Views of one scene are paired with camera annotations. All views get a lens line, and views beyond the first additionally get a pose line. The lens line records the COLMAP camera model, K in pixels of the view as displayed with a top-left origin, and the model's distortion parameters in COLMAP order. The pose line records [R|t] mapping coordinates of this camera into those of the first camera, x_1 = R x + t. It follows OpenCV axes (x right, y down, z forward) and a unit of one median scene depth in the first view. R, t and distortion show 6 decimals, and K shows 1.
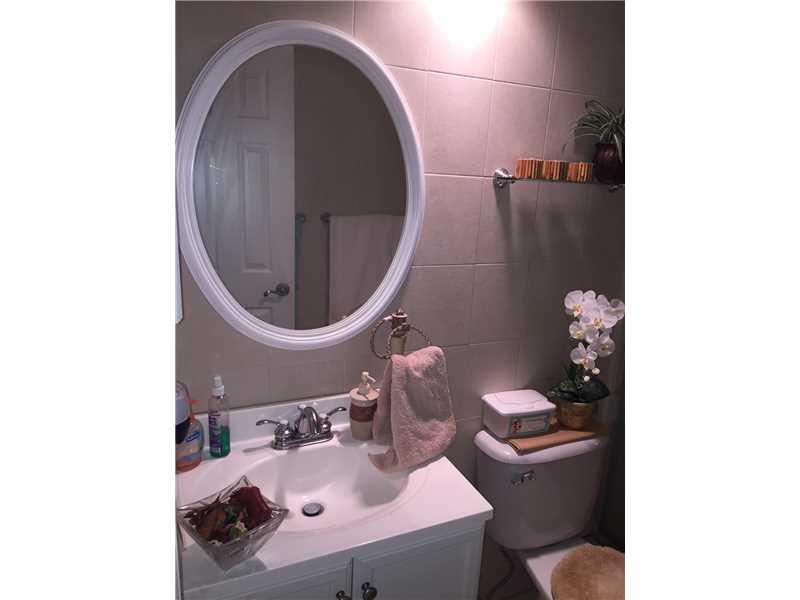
lens RADIAL K [[496.6, 0, 400.0], [0, 496.6, 300.0], [0, 0, 1]] dist [0.004781, -0.002021]
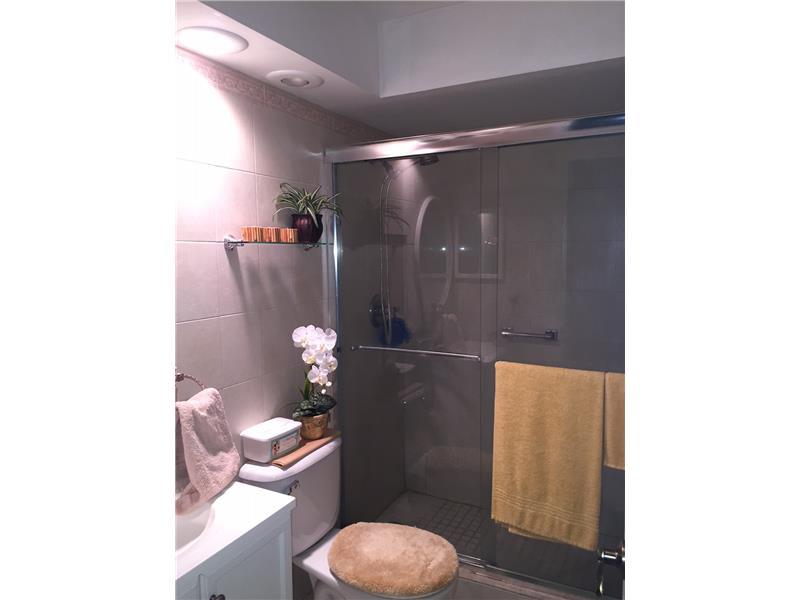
lens RADIAL K [[496.6, 0, 400.0], [0, 496.6, 300.0], [0, 0, 1]] dist [0.004781, -0.002021]
pose [[0.772595, -0.115808, 0.624248, -0.240923], [0.199491, 0.977707, -0.065519, 0.049656], [-0.602743, 0.175151, 0.778474, -0.156323]]
